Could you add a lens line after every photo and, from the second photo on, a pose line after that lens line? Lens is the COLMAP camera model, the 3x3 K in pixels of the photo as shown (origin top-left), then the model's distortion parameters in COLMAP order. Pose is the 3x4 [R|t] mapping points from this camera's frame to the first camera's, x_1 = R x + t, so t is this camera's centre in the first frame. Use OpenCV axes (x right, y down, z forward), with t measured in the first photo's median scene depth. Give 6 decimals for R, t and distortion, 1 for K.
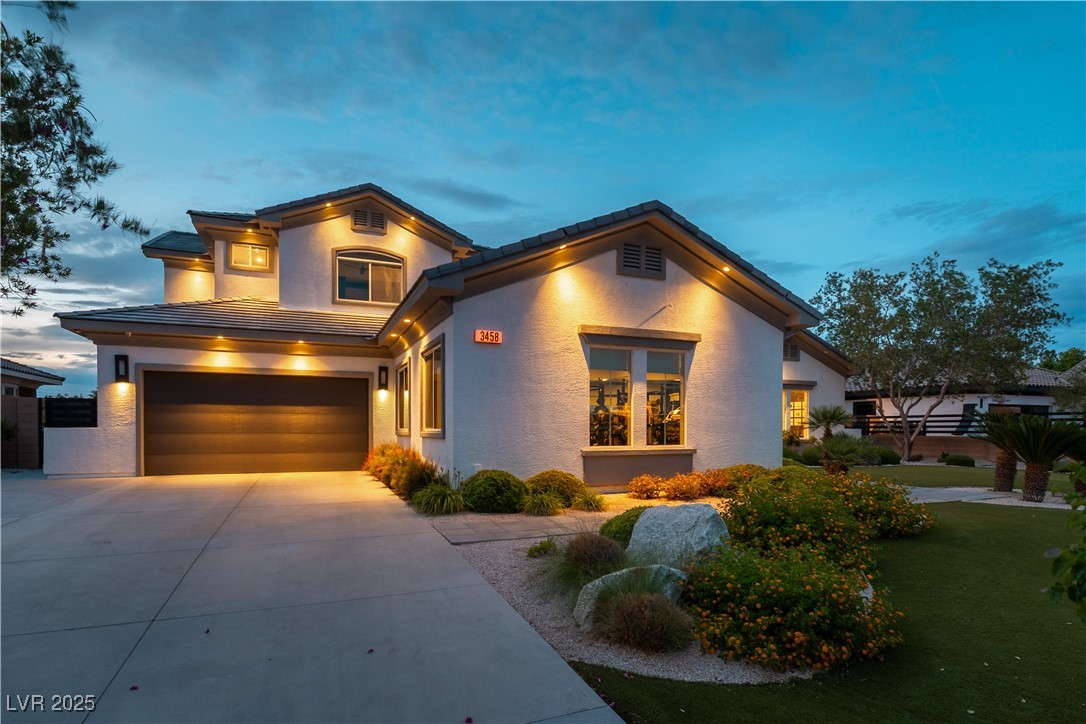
lens RADIAL K [[569.9, 0, 571.5], [0, 569.9, 431.1], [0, 0, 1]] dist [-0.000789, -0.000081]
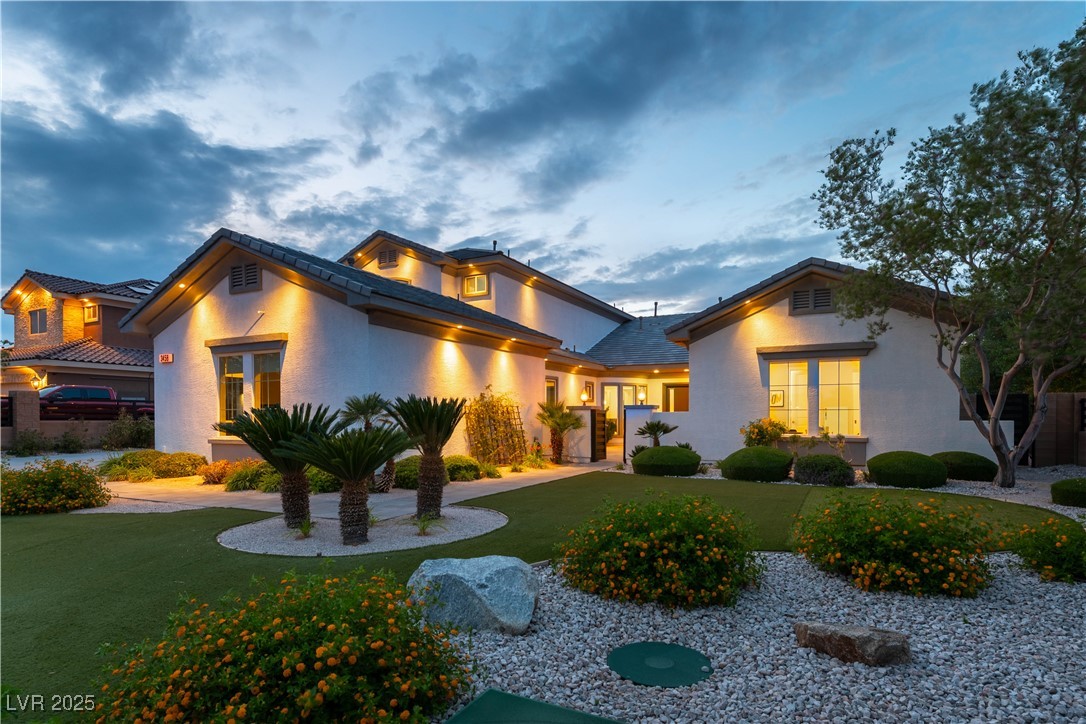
lens RADIAL K [[584.4, 0, 542.5], [0, 584.4, 420.0], [0, 0, 1]] dist [-0.000616, -0.000167]
pose [[0.631048, -0.000223, -0.775744, 1.022928], [-0.001845, 0.999997, -0.001789, -0.004238], [0.775742, 0.002560, 0.631045, 0.508006]]
